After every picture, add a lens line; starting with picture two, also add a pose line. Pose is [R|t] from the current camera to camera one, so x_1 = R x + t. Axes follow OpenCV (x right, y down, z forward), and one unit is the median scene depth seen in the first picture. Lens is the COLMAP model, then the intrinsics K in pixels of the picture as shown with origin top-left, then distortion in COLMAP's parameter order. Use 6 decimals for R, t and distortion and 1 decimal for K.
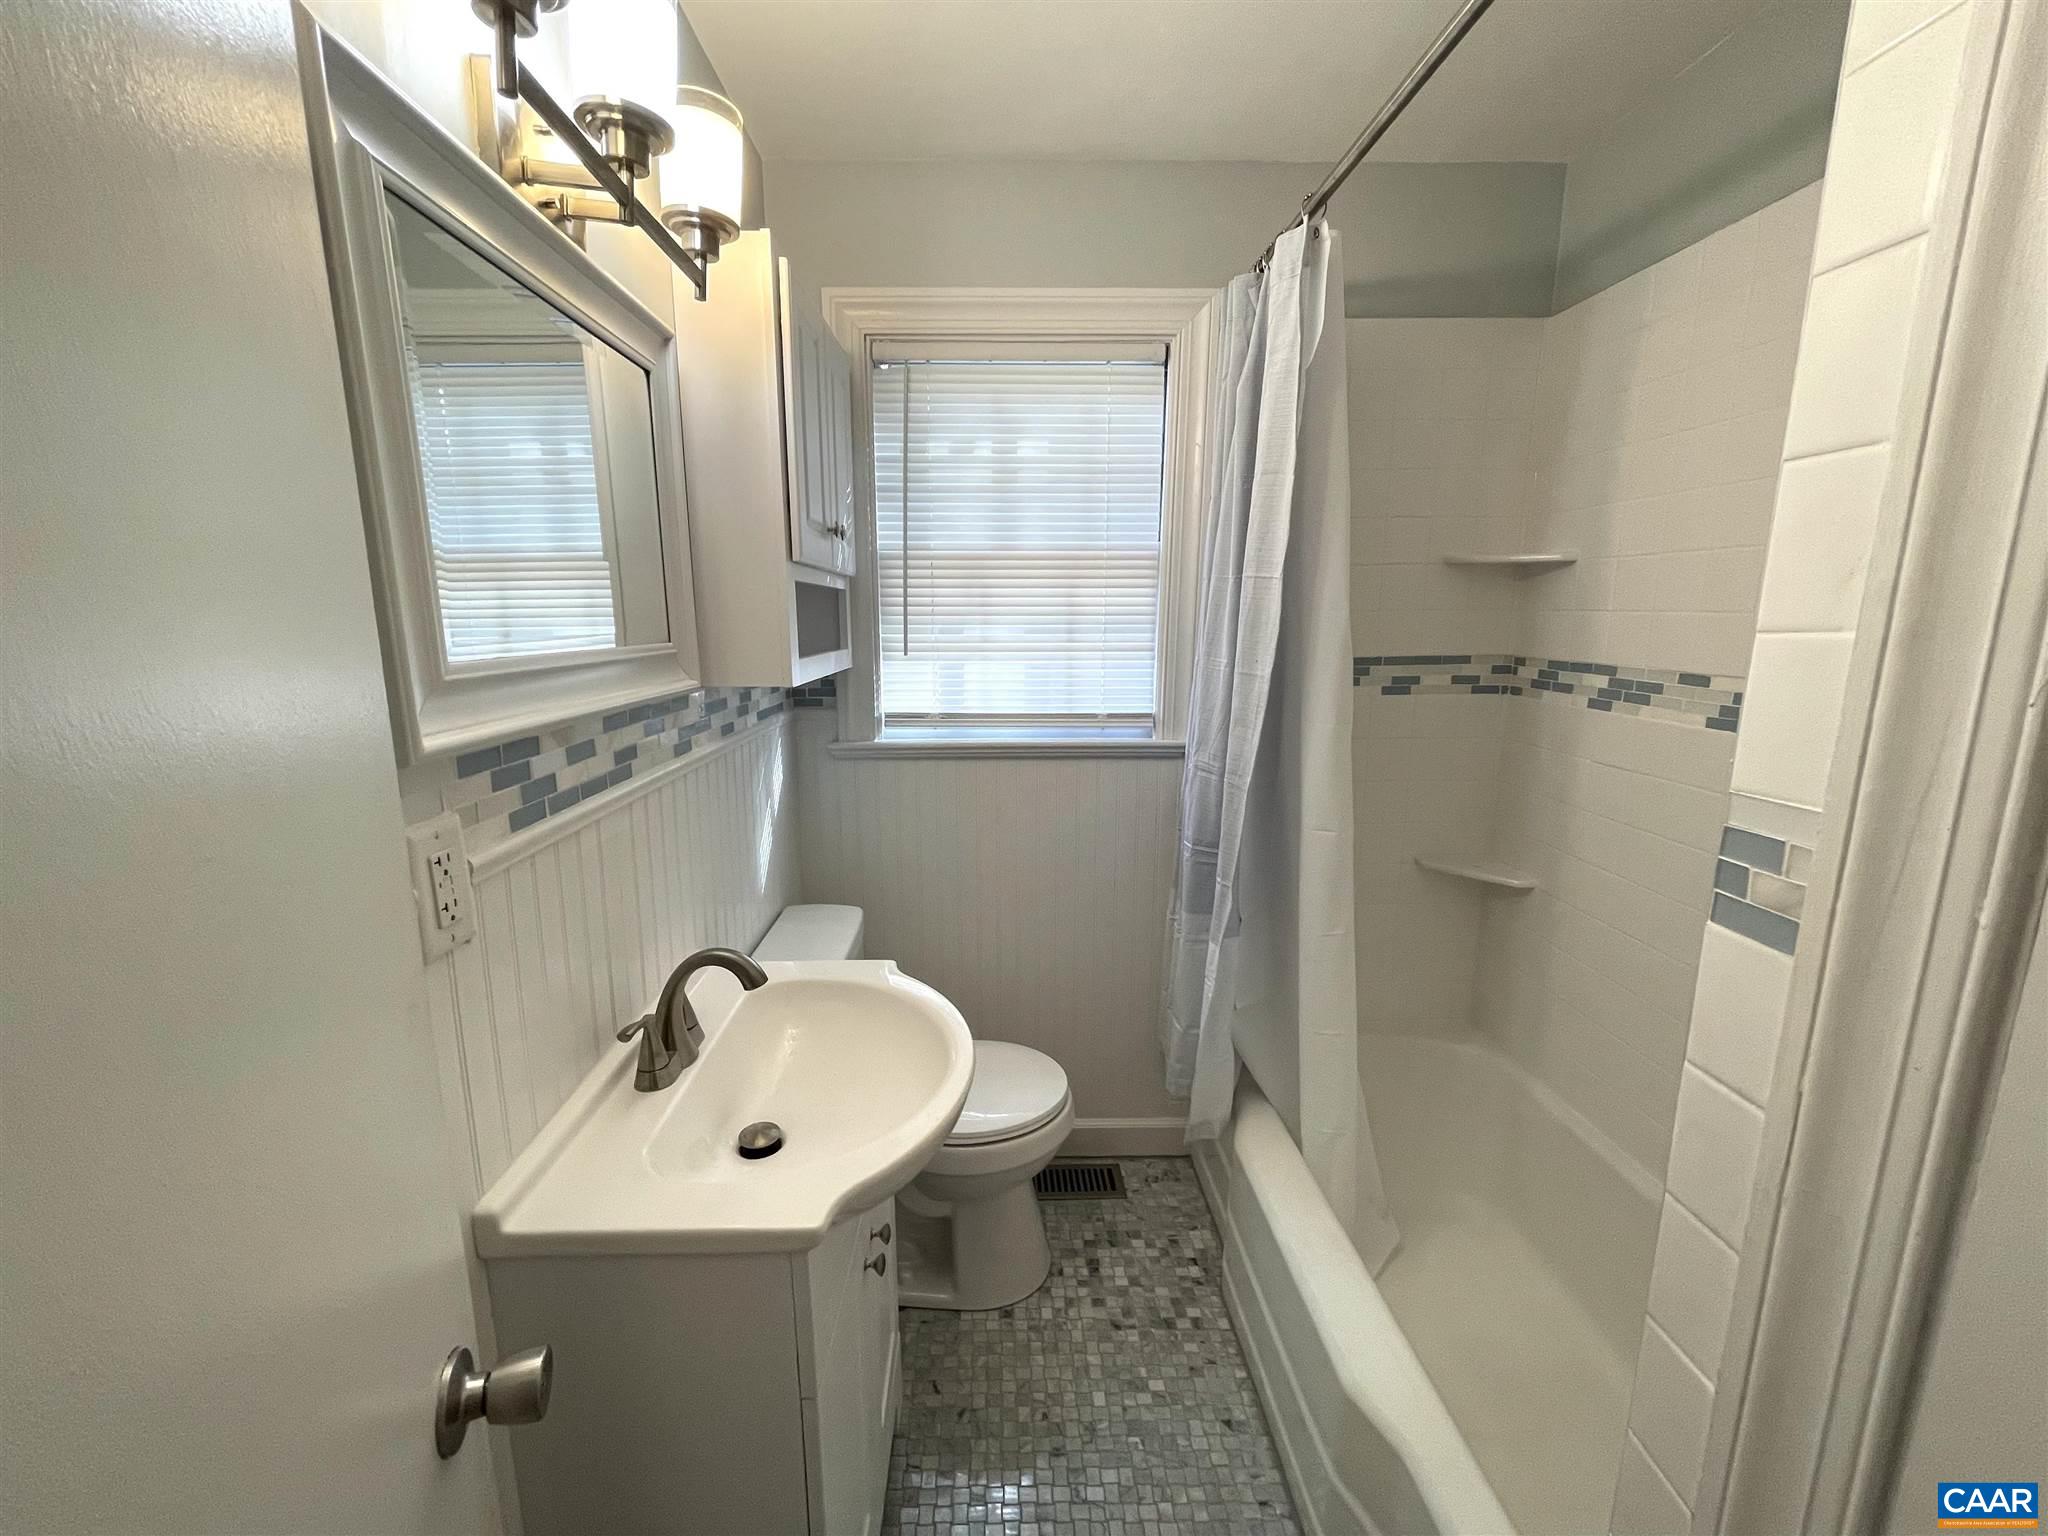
lens RADIAL K [[833.4, 0, 1014.7], [0, 833.4, 766.6], [0, 0, 1]] dist [0.001522, -0.000601]
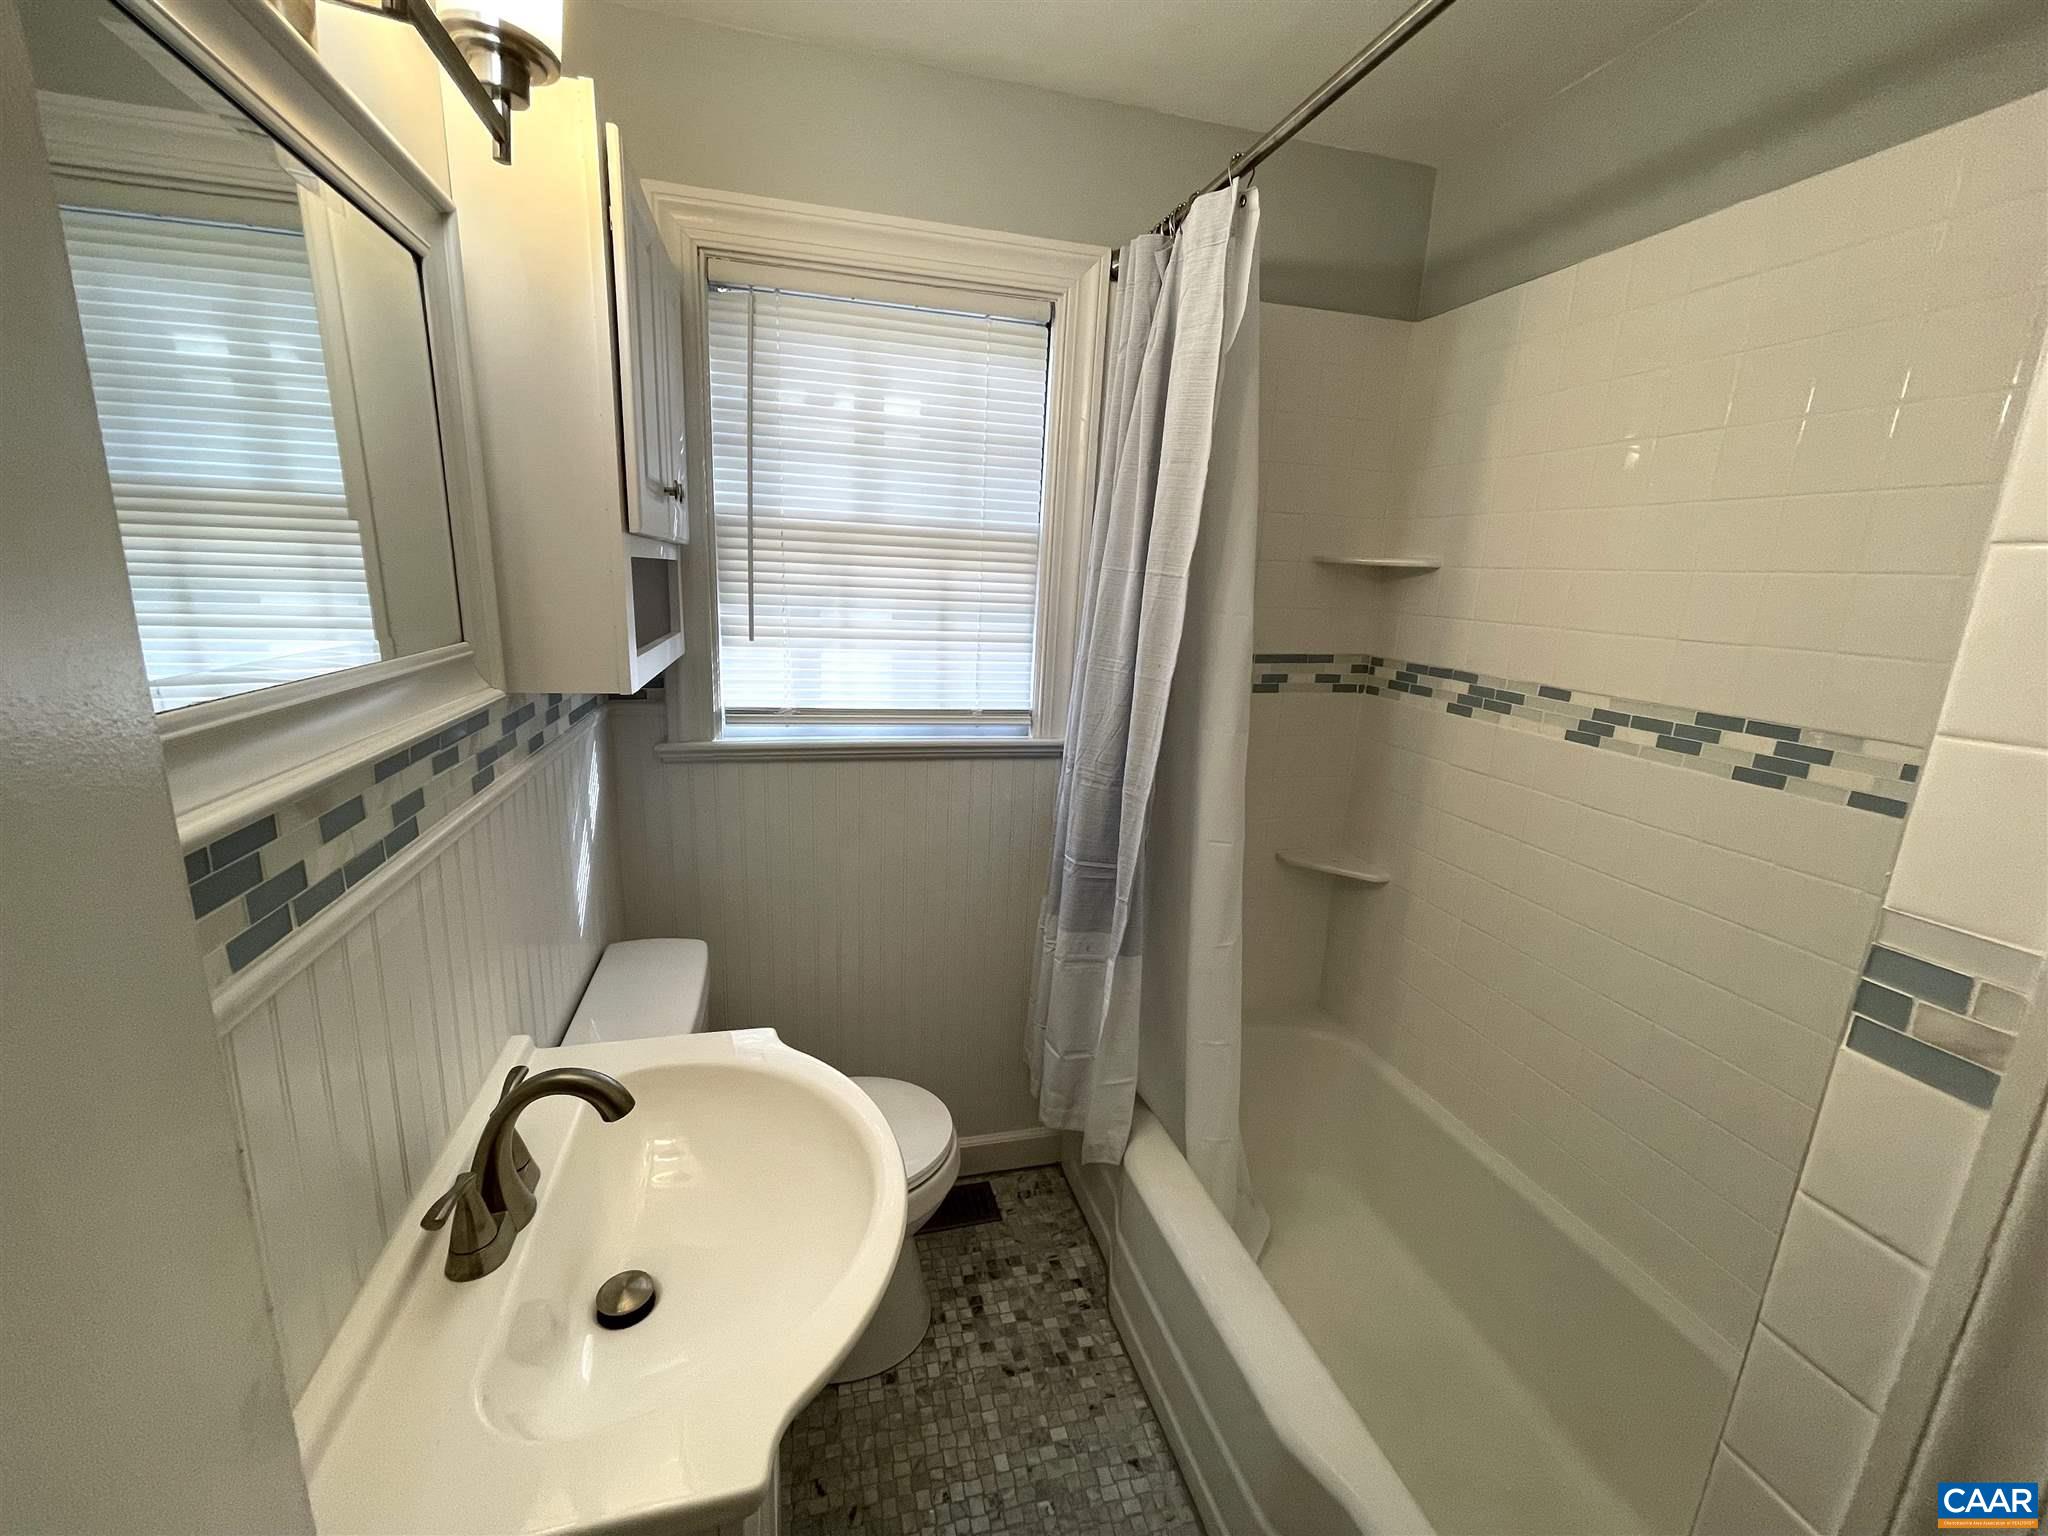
lens RADIAL K [[833.4, 0, 1017.0], [0, 833.4, 771.3], [0, 0, 1]] dist [0.001522, -0.000601]
pose [[0.971228, -0.011582, 0.237870, -0.087105], [-0.001077, 0.998593, 0.053019, -0.055895], [-0.238150, -0.051750, 0.969849, 0.124882]]
